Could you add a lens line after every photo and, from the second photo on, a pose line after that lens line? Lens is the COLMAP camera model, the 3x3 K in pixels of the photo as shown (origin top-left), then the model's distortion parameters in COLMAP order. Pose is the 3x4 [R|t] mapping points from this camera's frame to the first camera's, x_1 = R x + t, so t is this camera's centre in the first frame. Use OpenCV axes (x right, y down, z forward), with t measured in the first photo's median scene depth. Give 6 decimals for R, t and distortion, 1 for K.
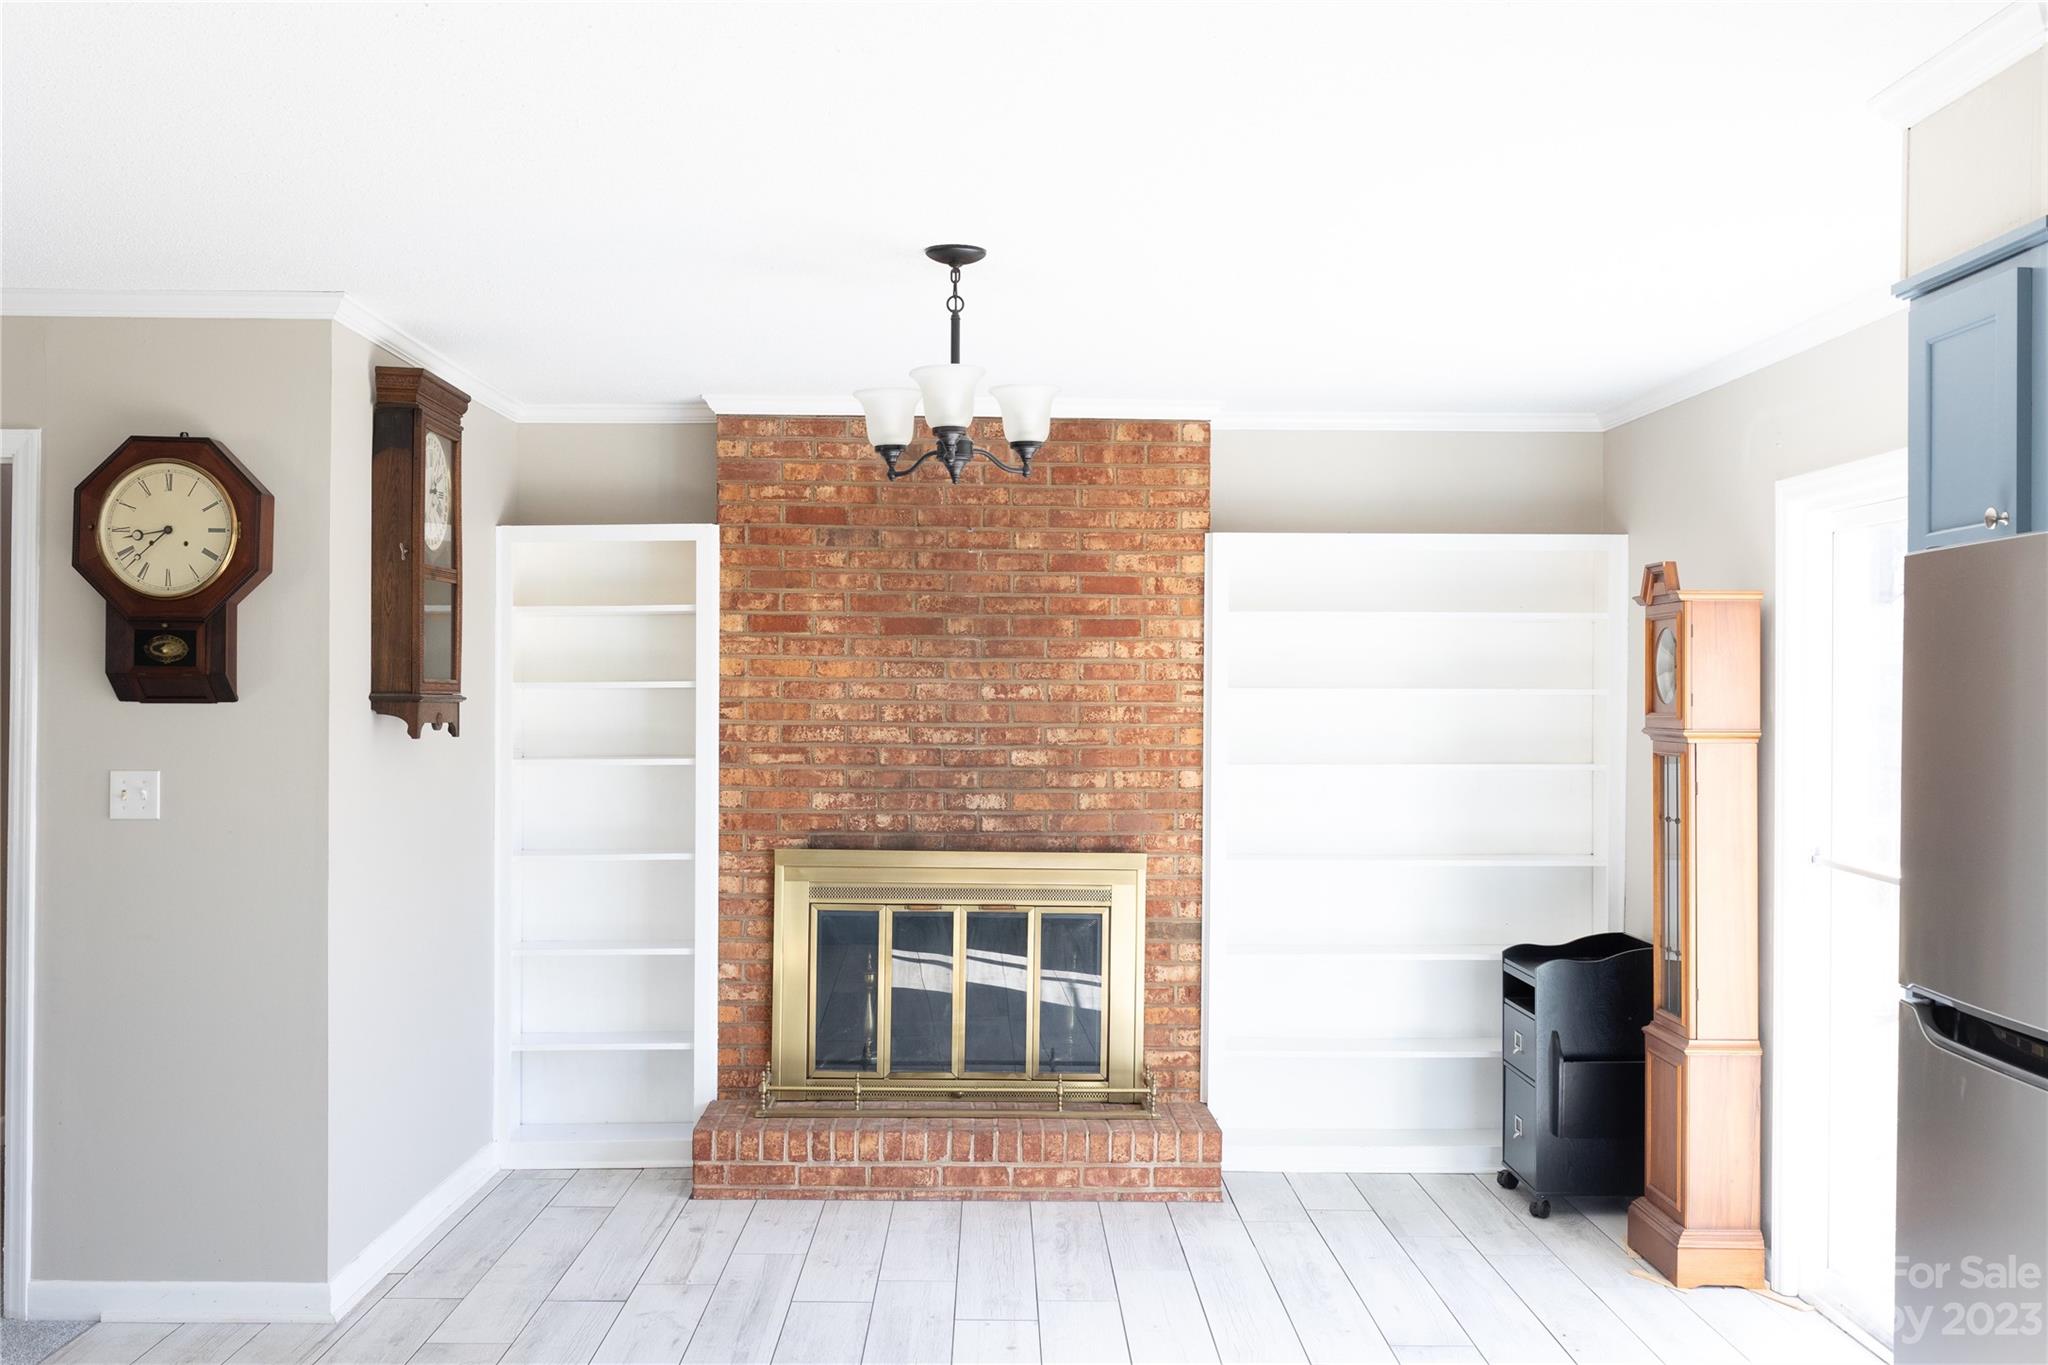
lens RADIAL K [[1928.1, 0, 1017.1], [0, 1928.1, 693.0], [0, 0, 1]] dist [0.001310, 0.000000]
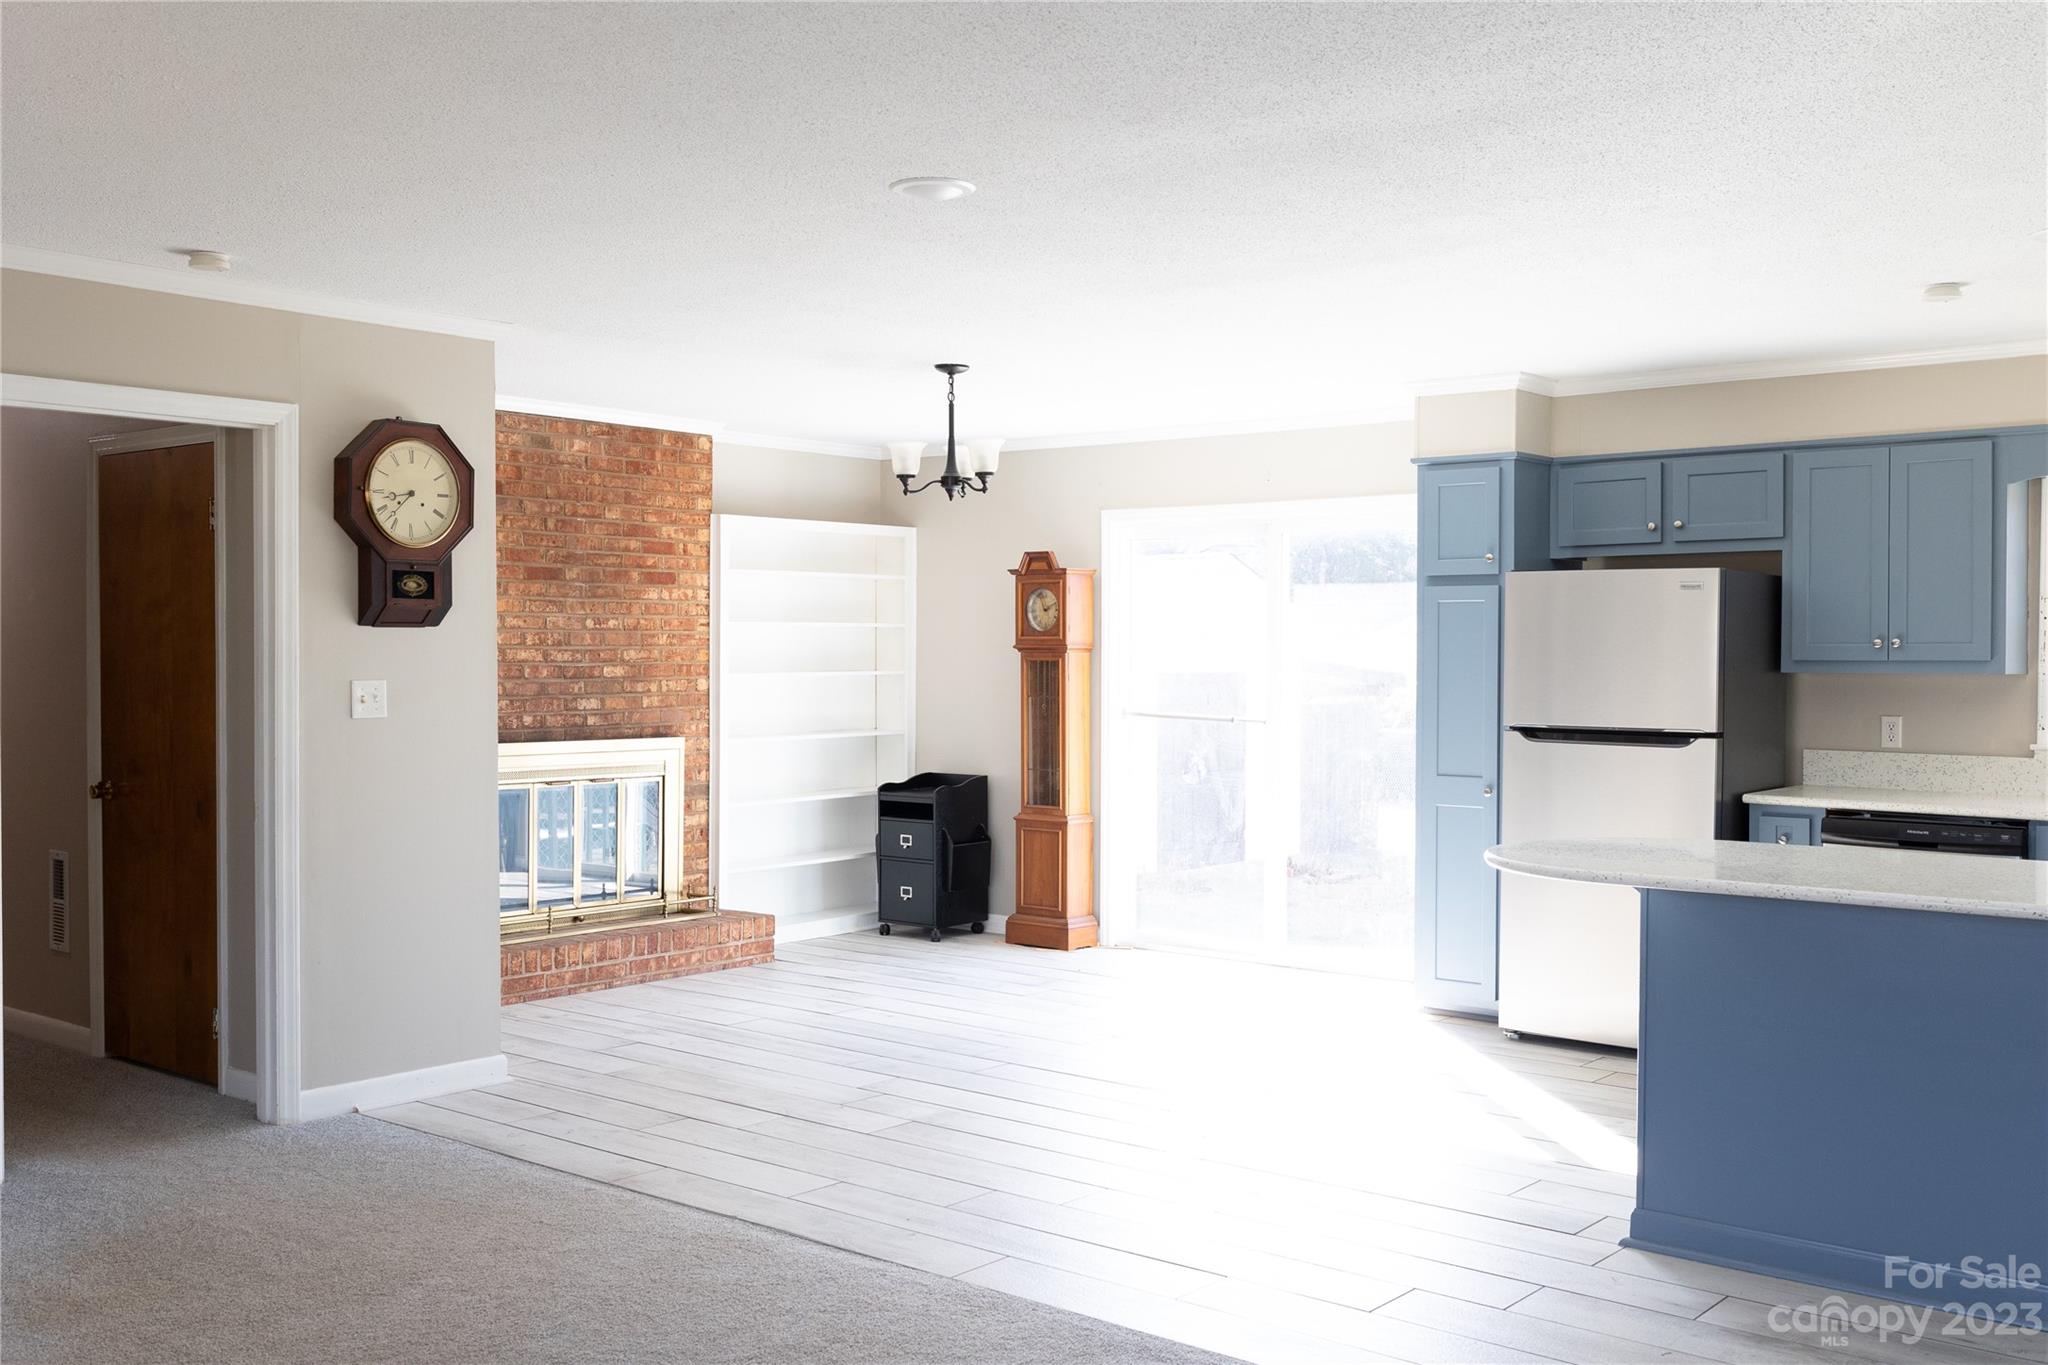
lens RADIAL K [[1928.1, 0, 1012.7], [0, 1928.1, 684.6], [0, 0, 1]] dist [0.001310, 0.000000]
pose [[0.652117, -0.019488, 0.757868, -0.853430], [0.000019, 0.999670, 0.025690, 0.007769], [-0.758118, -0.016738, 0.651902, -0.114327]]
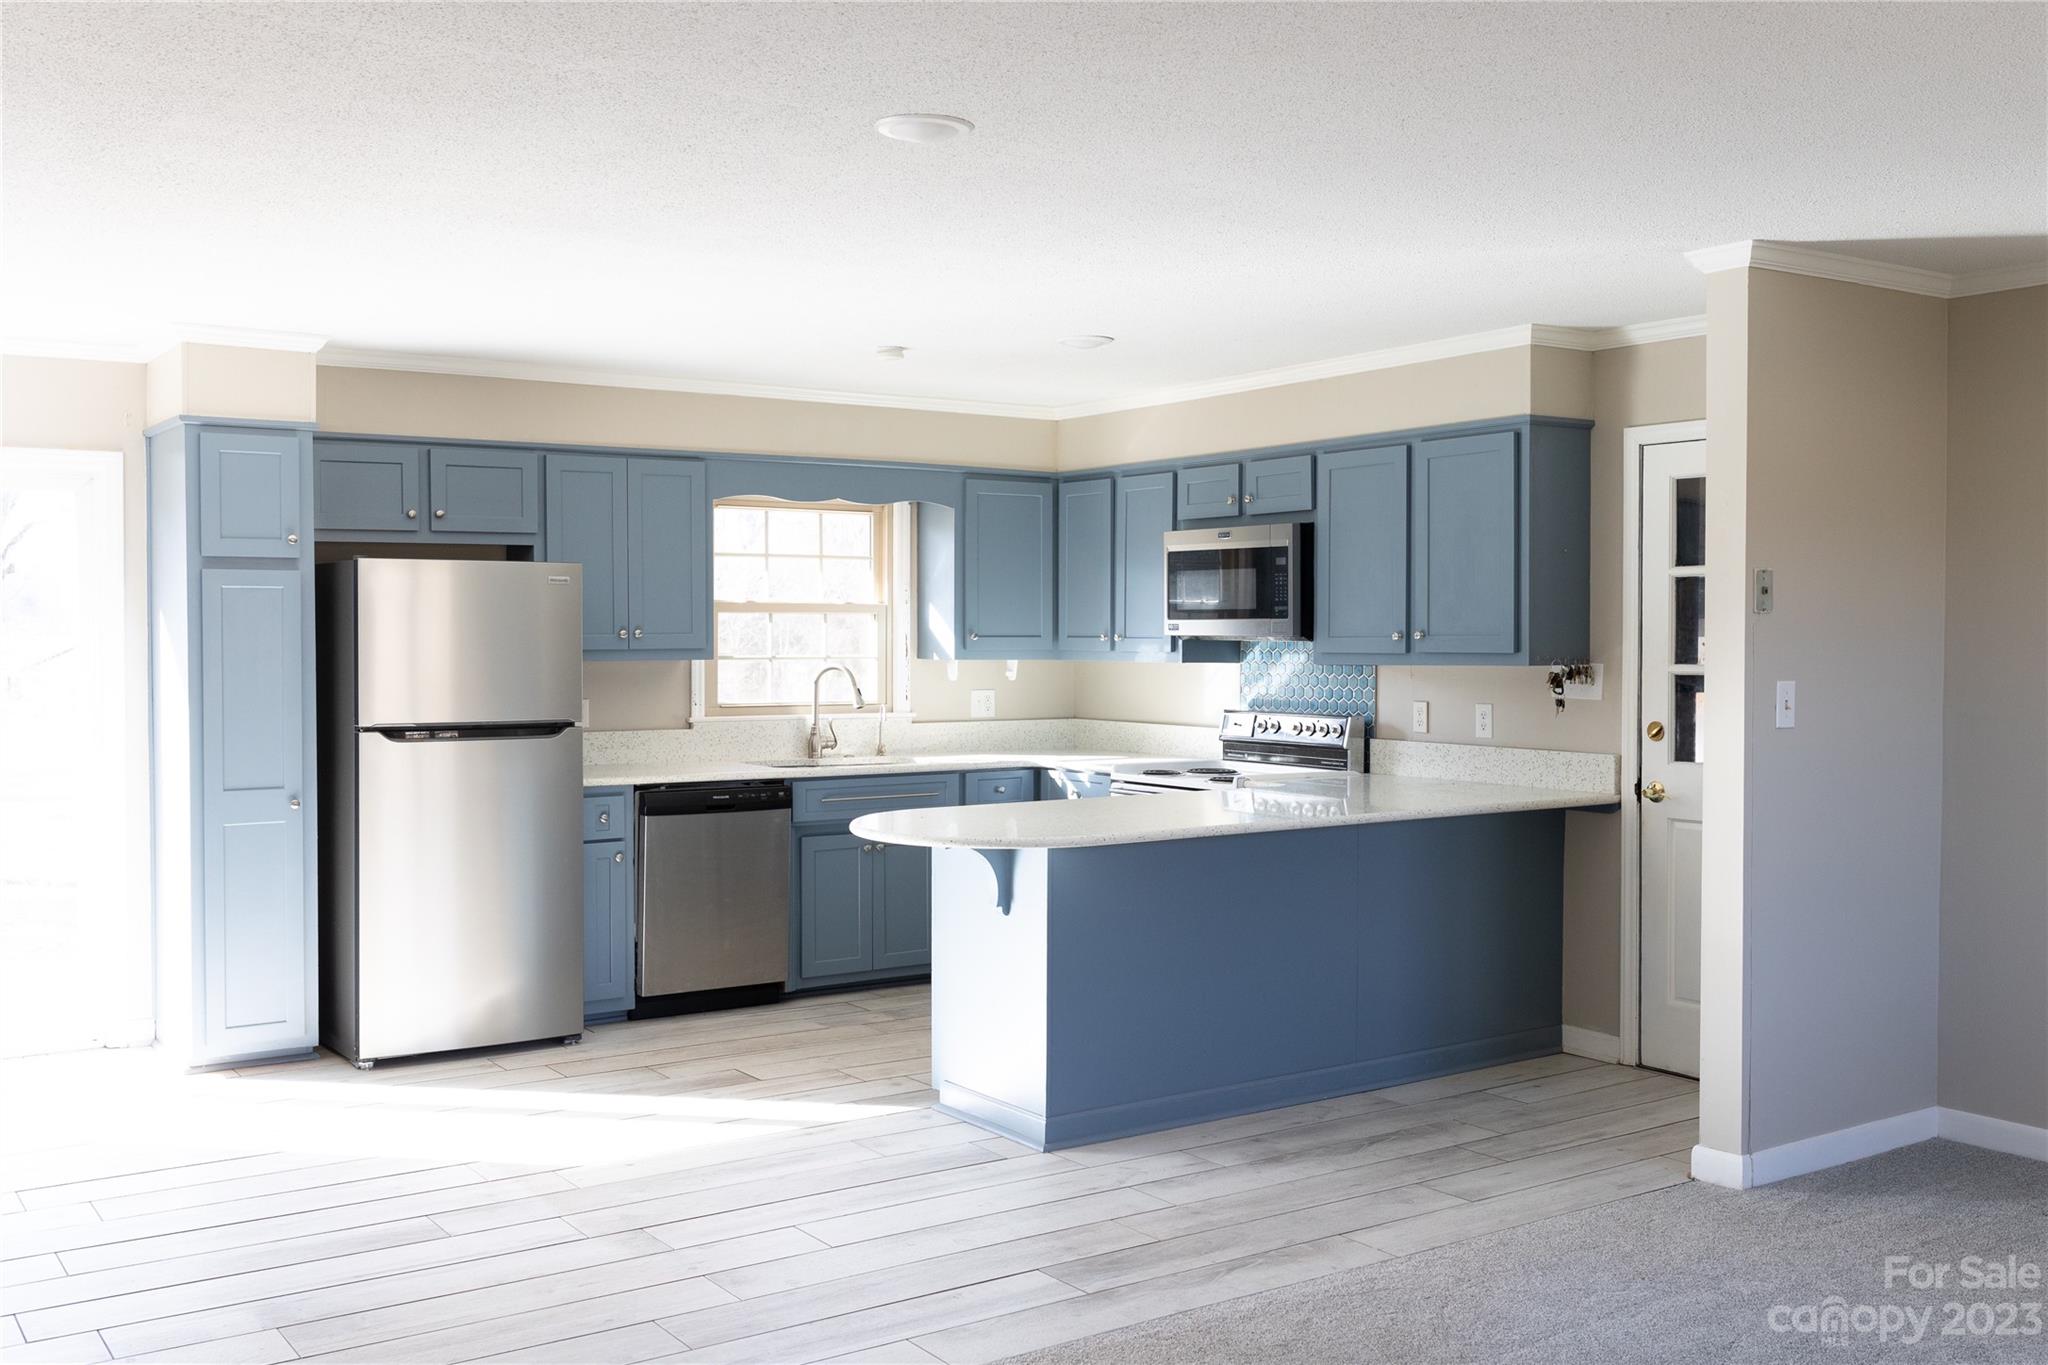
lens RADIAL K [[1928.1, 0, 1037.8], [0, 1928.1, 669.5], [0, 0, 1]] dist [0.001310, 0.000000]
pose [[-0.548534, -0.027630, 0.835671, -0.866179], [-0.006674, 0.999567, 0.028668, -0.001510], [-0.836101, 0.010148, -0.548481, 0.661259]]
